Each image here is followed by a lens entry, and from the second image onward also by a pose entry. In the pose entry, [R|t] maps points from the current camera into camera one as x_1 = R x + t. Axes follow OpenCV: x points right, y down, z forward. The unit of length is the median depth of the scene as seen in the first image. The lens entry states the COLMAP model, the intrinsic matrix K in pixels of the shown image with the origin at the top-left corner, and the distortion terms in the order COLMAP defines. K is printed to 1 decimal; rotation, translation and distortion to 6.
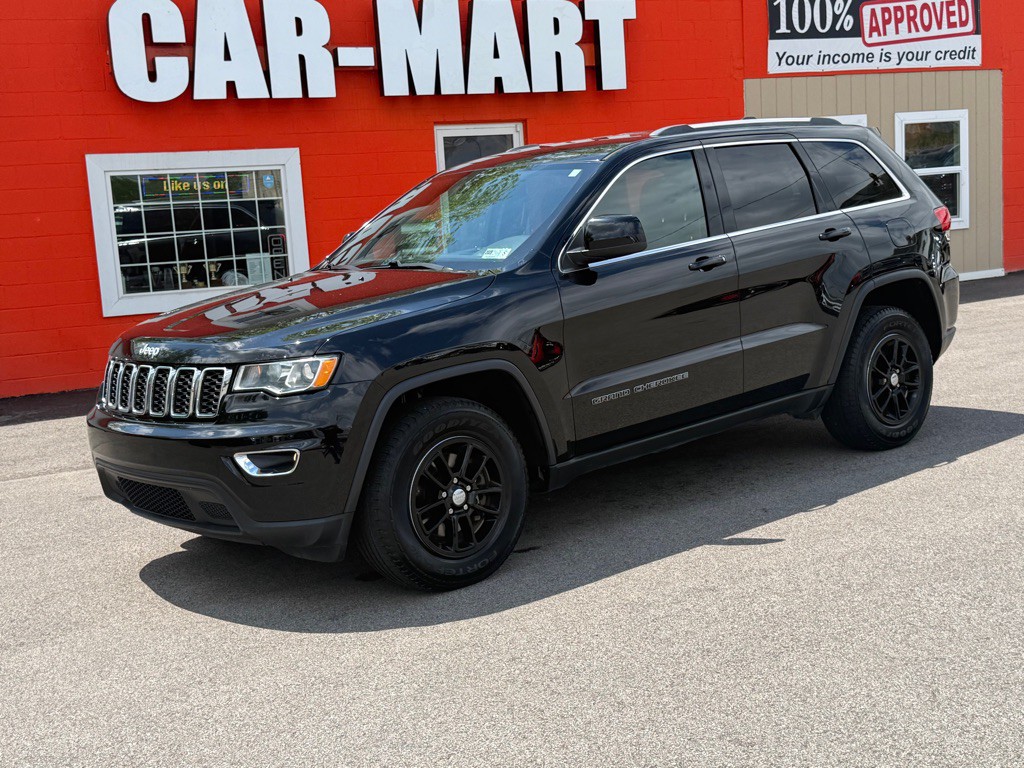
lens RADIAL K [[1328.6, 0, 510.3], [0, 1328.6, 383.1], [0, 0, 1]] dist [0.137341, 0.000000]
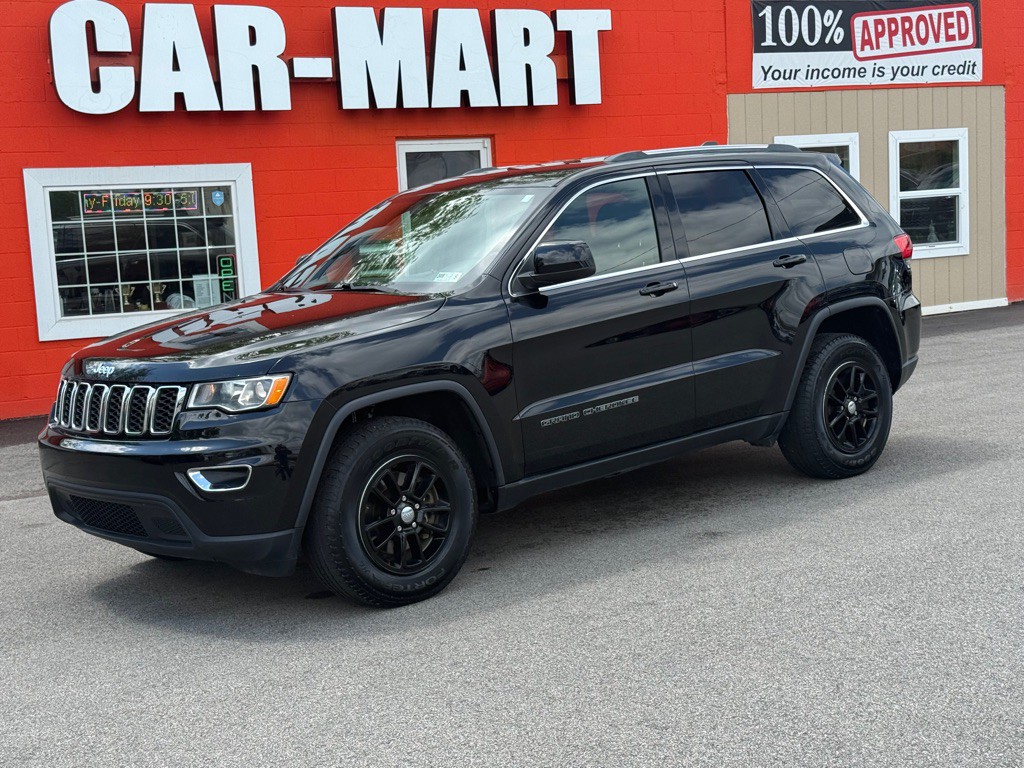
lens RADIAL K [[1508.7, 0, 509.8], [0, 1508.7, 386.6], [0, 0, 1]] dist [0.154377, 0.000000]
pose [[0.999864, 0.006792, 0.015001, 0.018255], [-0.006424, 0.999680, -0.024467, 0.012711], [-0.015163, 0.024367, 0.999588, -0.137126]]
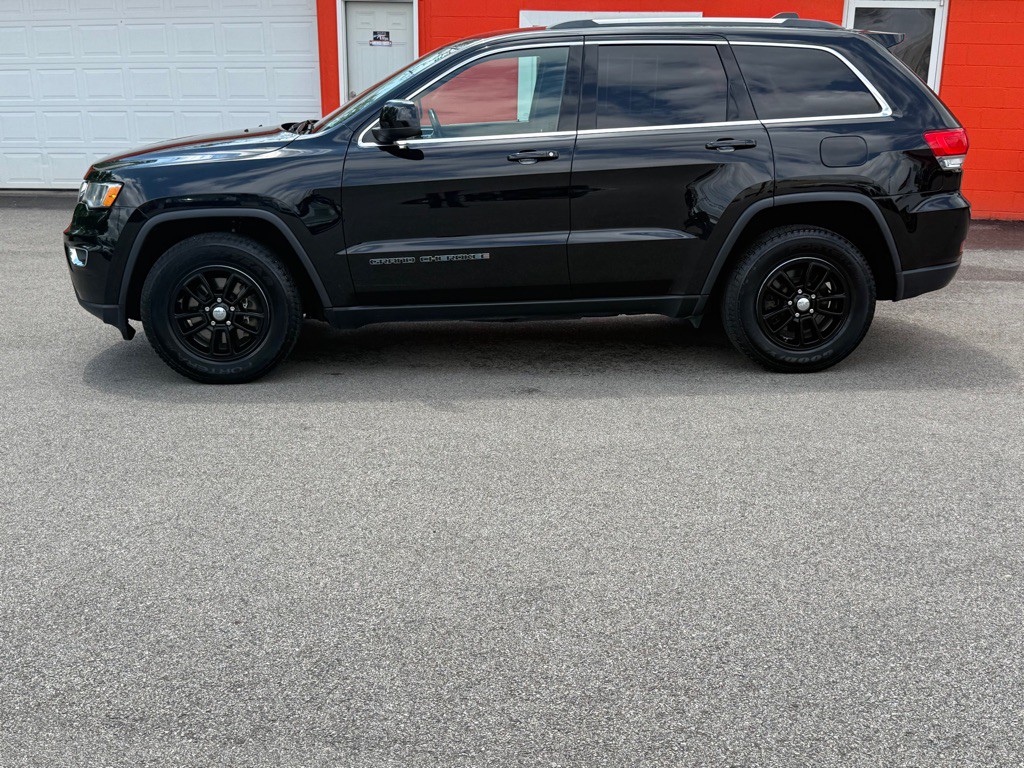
lens RADIAL K [[1182.4, 0, 520.8], [0, 1182.4, 395.1], [0, 0, 1]] dist [0.106350, 0.000000]
pose [[0.804247, 0.235608, -0.545596, 0.690459], [-0.151609, 0.969020, 0.194975, -0.086372], [0.574631, -0.074090, 0.815052, 0.196800]]
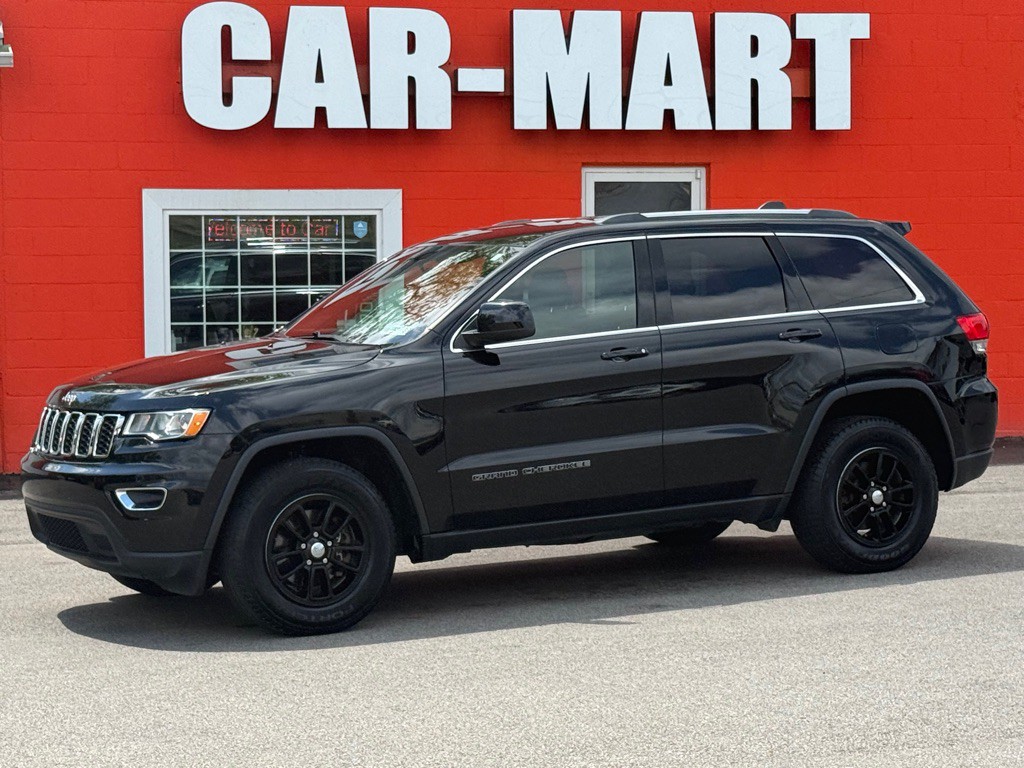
lens RADIAL K [[2366.1, 0, 509.3], [0, 2366.1, 383.7], [0, 0, 1]] dist [0.154143, 0.000000]
pose [[0.976099, 0.067255, -0.206659, 0.420715], [-0.082556, 0.994377, -0.066322, 0.055077], [0.201037, 0.081797, 0.976163, -0.723472]]
